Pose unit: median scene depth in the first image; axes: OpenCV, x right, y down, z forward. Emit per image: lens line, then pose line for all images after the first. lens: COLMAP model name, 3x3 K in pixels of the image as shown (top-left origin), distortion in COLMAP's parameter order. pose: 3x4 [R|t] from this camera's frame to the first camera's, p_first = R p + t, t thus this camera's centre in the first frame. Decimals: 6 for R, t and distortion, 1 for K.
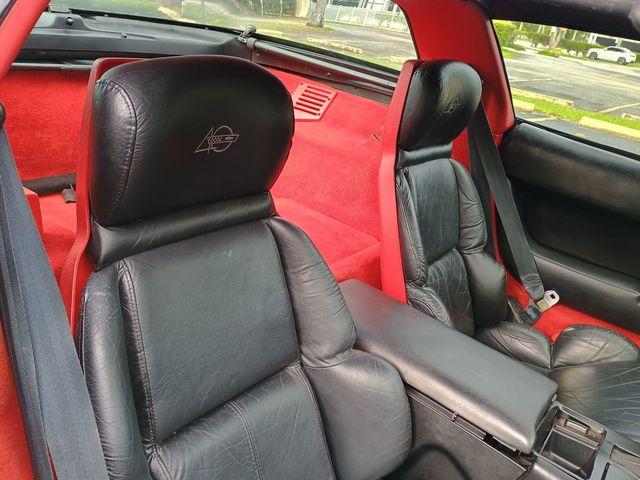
lens RADIAL K [[563.6, 0, 332.3], [0, 563.6, 241.3], [0, 0, 1]] dist [0.079836, -0.080427]
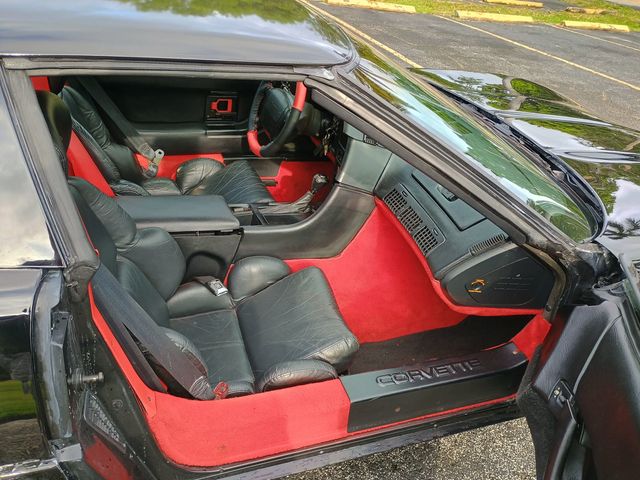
lens RADIAL K [[563.6, 0, 332.3], [0, 563.6, 241.3], [0, 0, 1]] dist [0.079836, -0.080427]
pose [[0.556322, -0.504373, 0.660390, -0.705457], [0.294481, 0.862812, 0.410898, -0.277383], [-0.777038, -0.034119, 0.628529, -0.465311]]
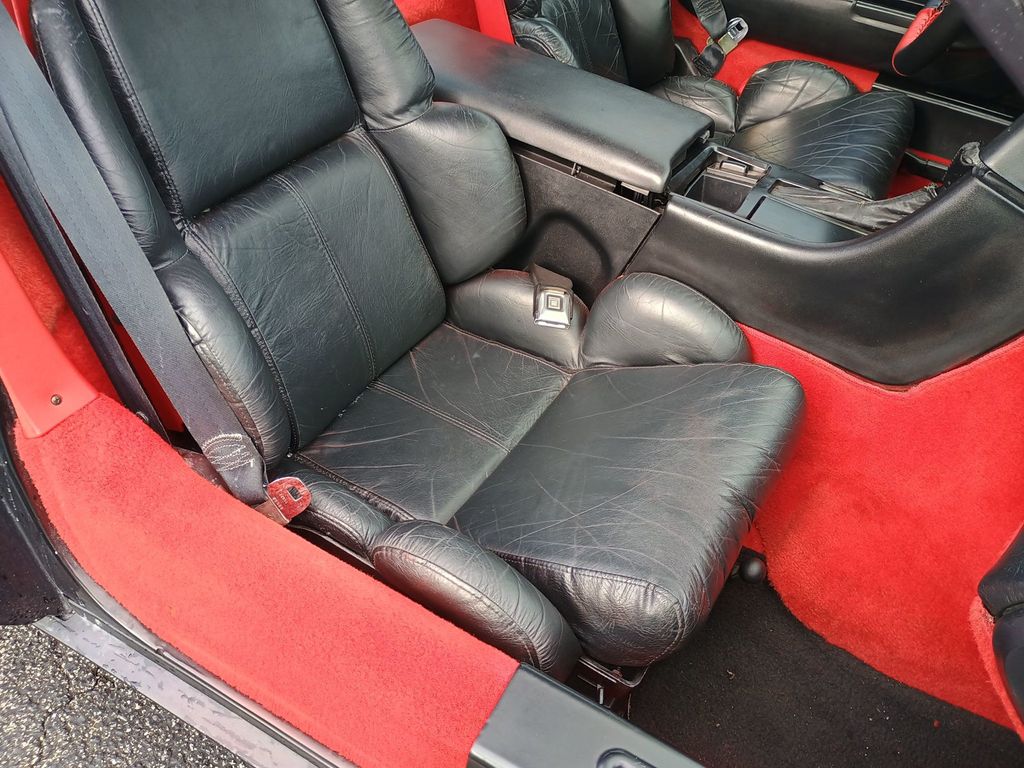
lens RADIAL K [[896.0, 0, 536.2], [0, 896.0, 381.8], [0, 0, 1]] dist [0.051786, -0.013537]
pose [[0.989689, -0.138512, 0.036472, 0.069856], [0.117422, 0.930419, 0.347177, 0.129586], [-0.082023, -0.339315, 0.937090, -0.214711]]
